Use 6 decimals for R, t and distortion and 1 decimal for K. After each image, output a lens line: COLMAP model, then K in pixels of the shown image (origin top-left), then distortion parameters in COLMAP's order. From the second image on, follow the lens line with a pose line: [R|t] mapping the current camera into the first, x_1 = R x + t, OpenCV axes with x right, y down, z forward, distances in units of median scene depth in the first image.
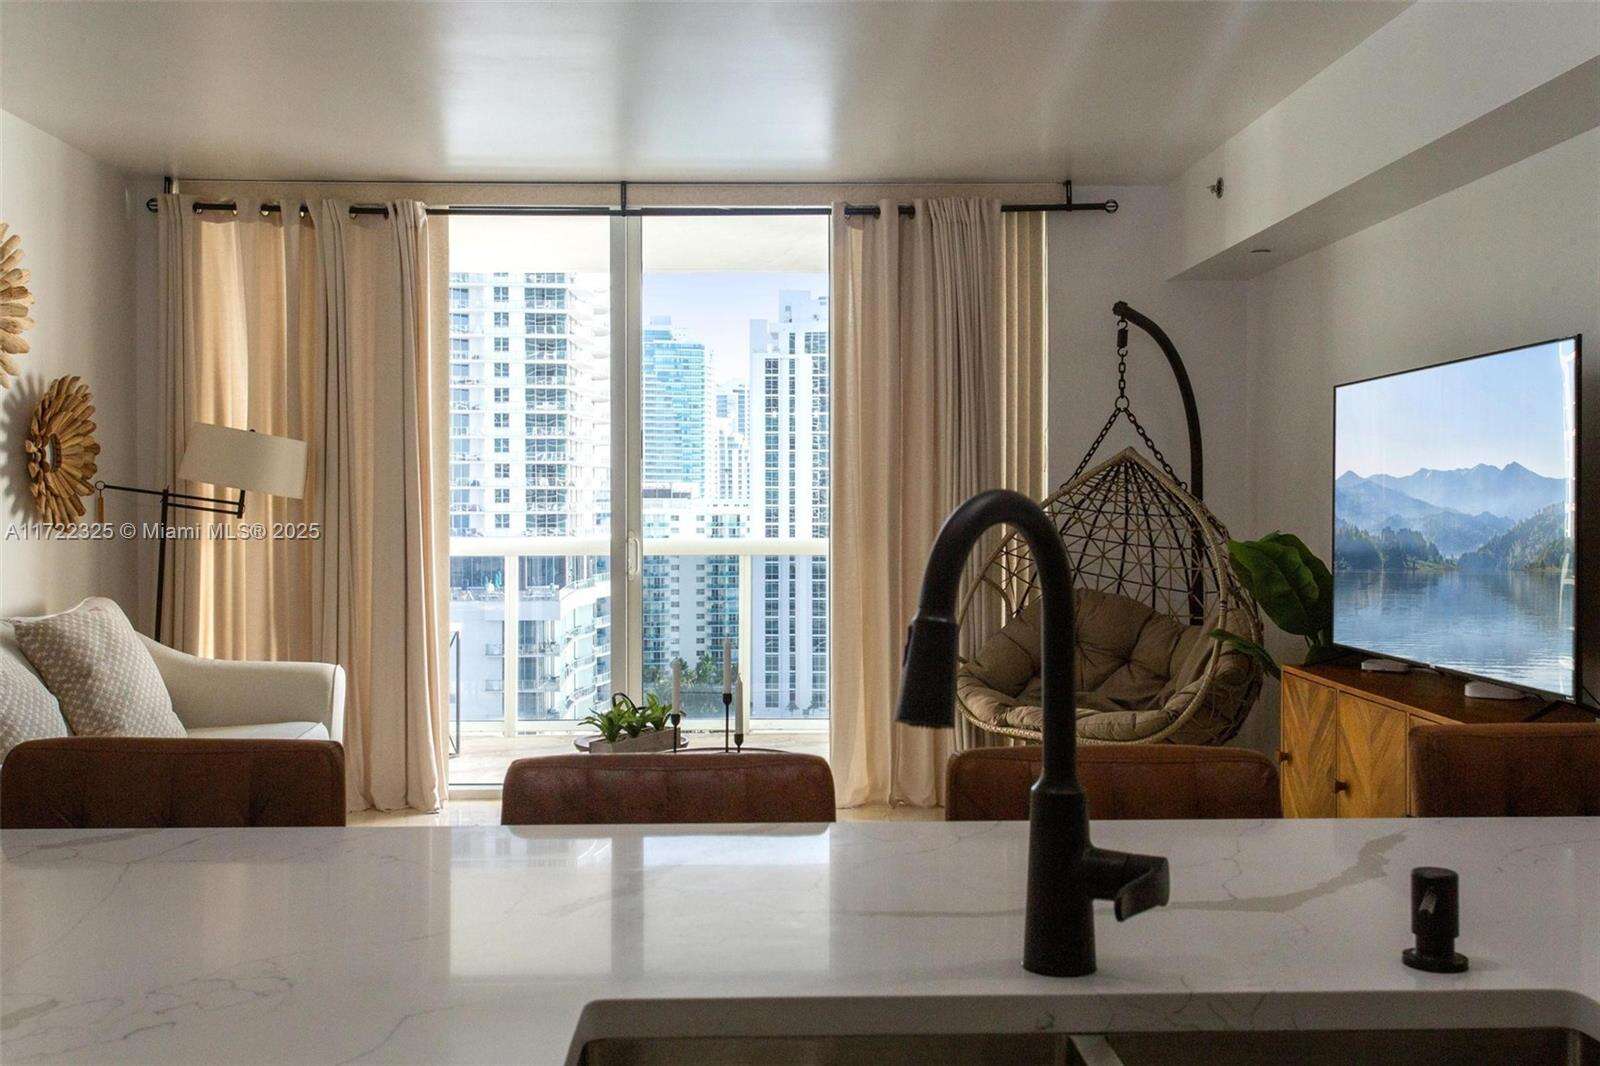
lens RADIAL K [[1508.7, 0, 798.5], [0, 1508.7, 527.6], [0, 0, 1]] dist [0.011899, 0.000000]
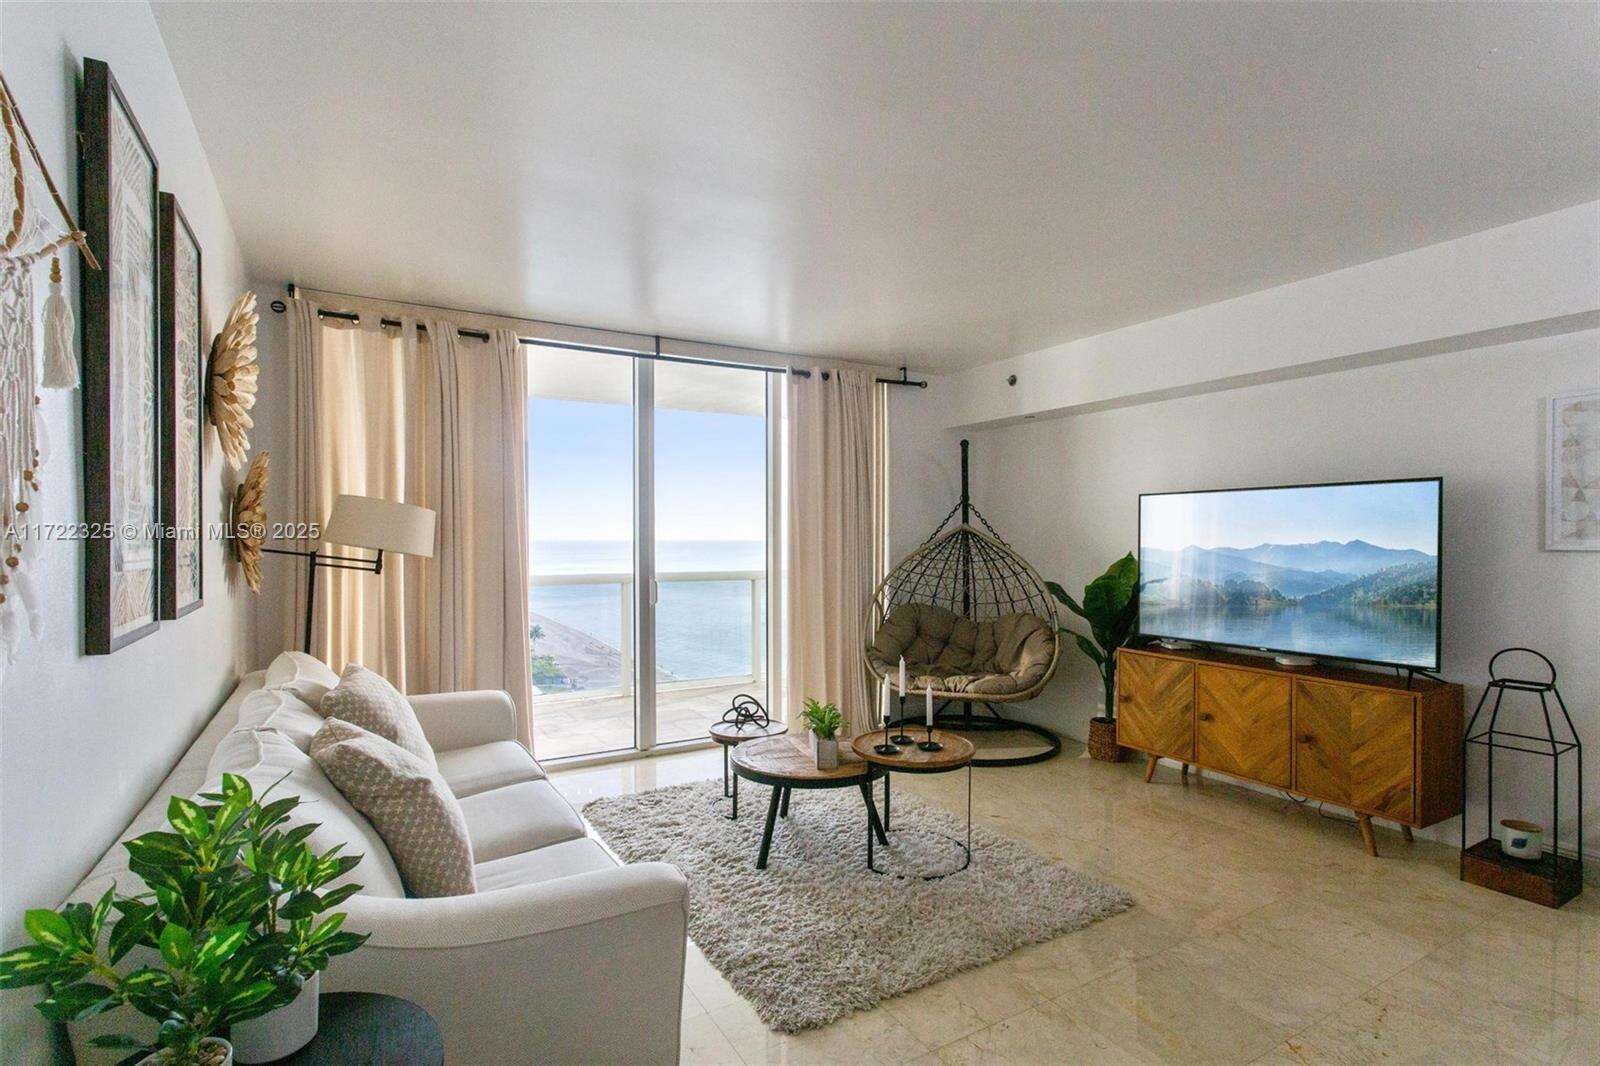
lens RADIAL K [[774.4, 0, 799.0], [0, 774.4, 544.5], [0, 0, 1]] dist [0.008543, 0.000648]
pose [[0.881736, -0.003442, 0.471730, -0.354655], [0.004140, 0.999991, -0.000441, -0.027233], [-0.471724, 0.002342, 0.881743, 0.279592]]
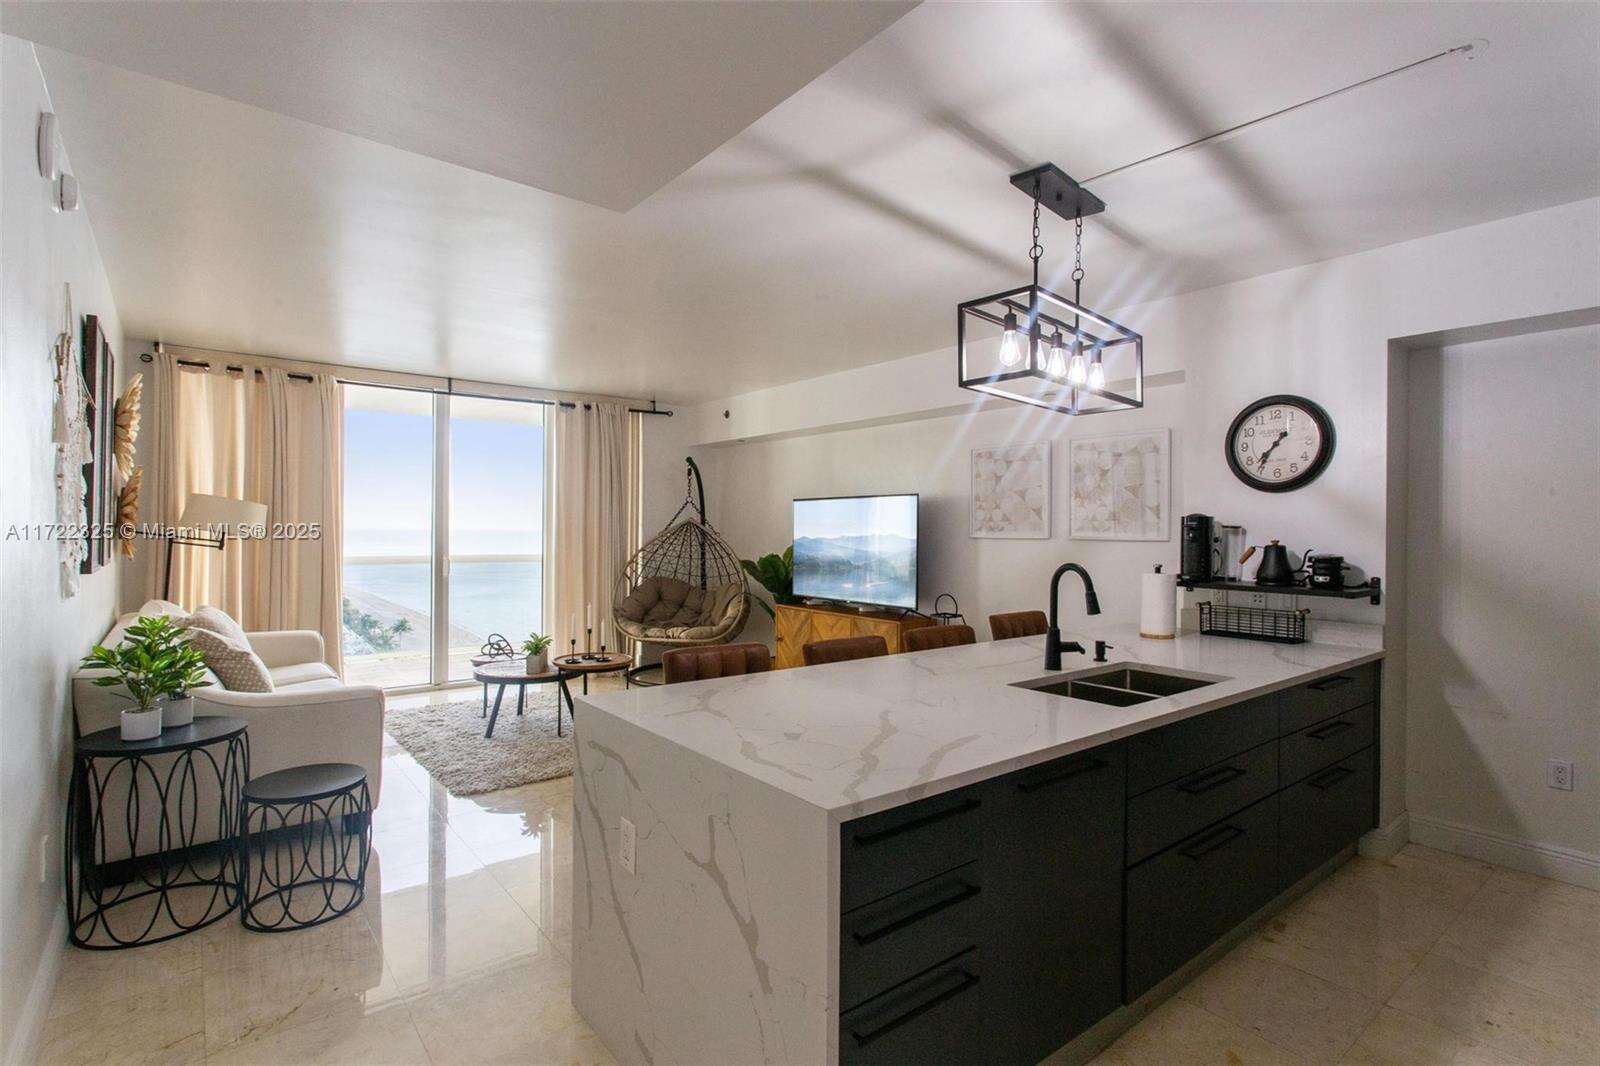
lens RADIAL K [[774.4, 0, 795.6], [0, 774.4, 525.8], [0, 0, 1]] dist [0.008543, 0.000648]
pose [[0.807767, 0.010541, 0.589408, -0.353045], [-0.003011, 0.999901, -0.013755, -0.022244], [-0.589494, 0.009336, 0.807719, -0.091663]]
